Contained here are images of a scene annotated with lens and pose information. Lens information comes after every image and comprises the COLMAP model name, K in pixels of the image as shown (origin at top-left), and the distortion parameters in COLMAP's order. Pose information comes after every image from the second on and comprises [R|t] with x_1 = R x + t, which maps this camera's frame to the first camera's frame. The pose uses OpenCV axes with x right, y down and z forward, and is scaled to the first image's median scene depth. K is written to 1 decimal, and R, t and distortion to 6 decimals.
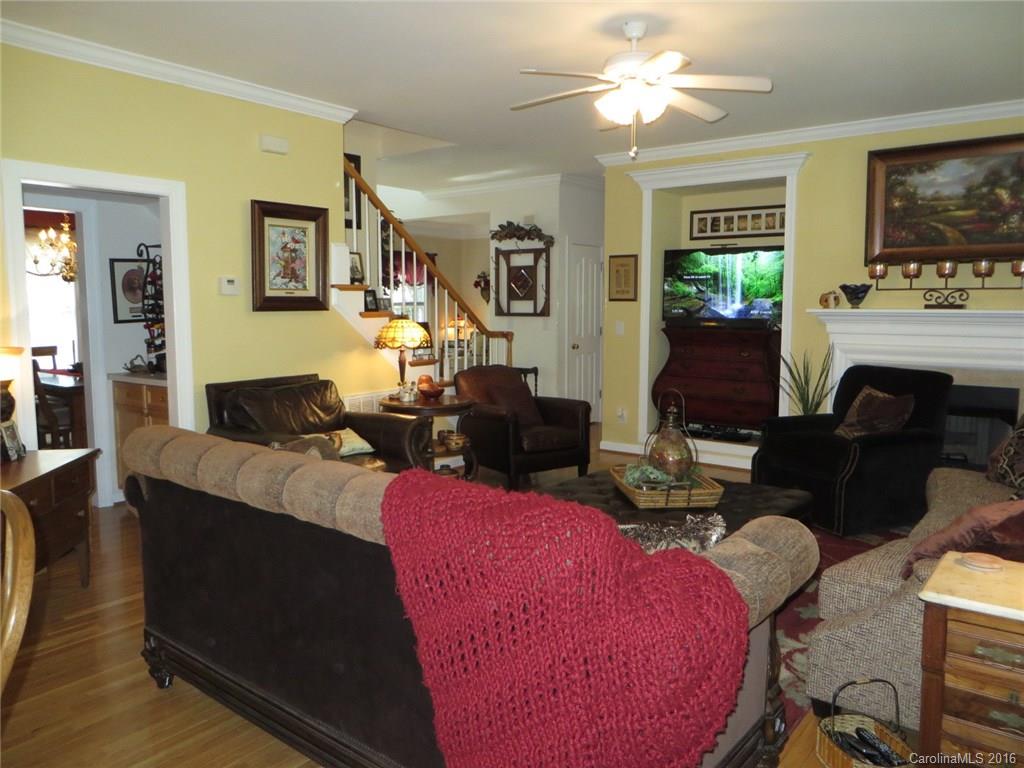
lens RADIAL K [[764.9, 0, 505.0], [0, 764.9, 378.7], [0, 0, 1]] dist [-0.024516, -0.008106]
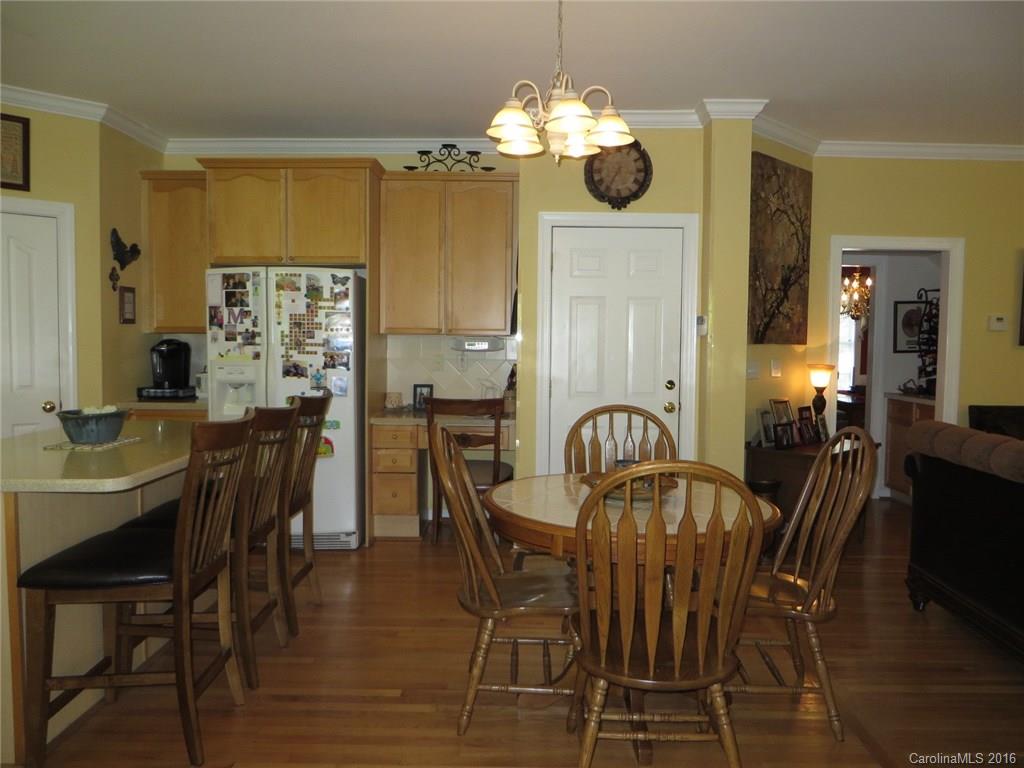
lens RADIAL K [[764.9, 0, 508.1], [0, 764.9, 376.5], [0, 0, 1]] dist [-0.024516, -0.008106]
pose [[0.605641, 0.051881, -0.794045, 0.096976], [-0.091778, 0.995767, -0.004940, 0.031064], [0.790428, 0.075868, 0.607839, -0.262655]]
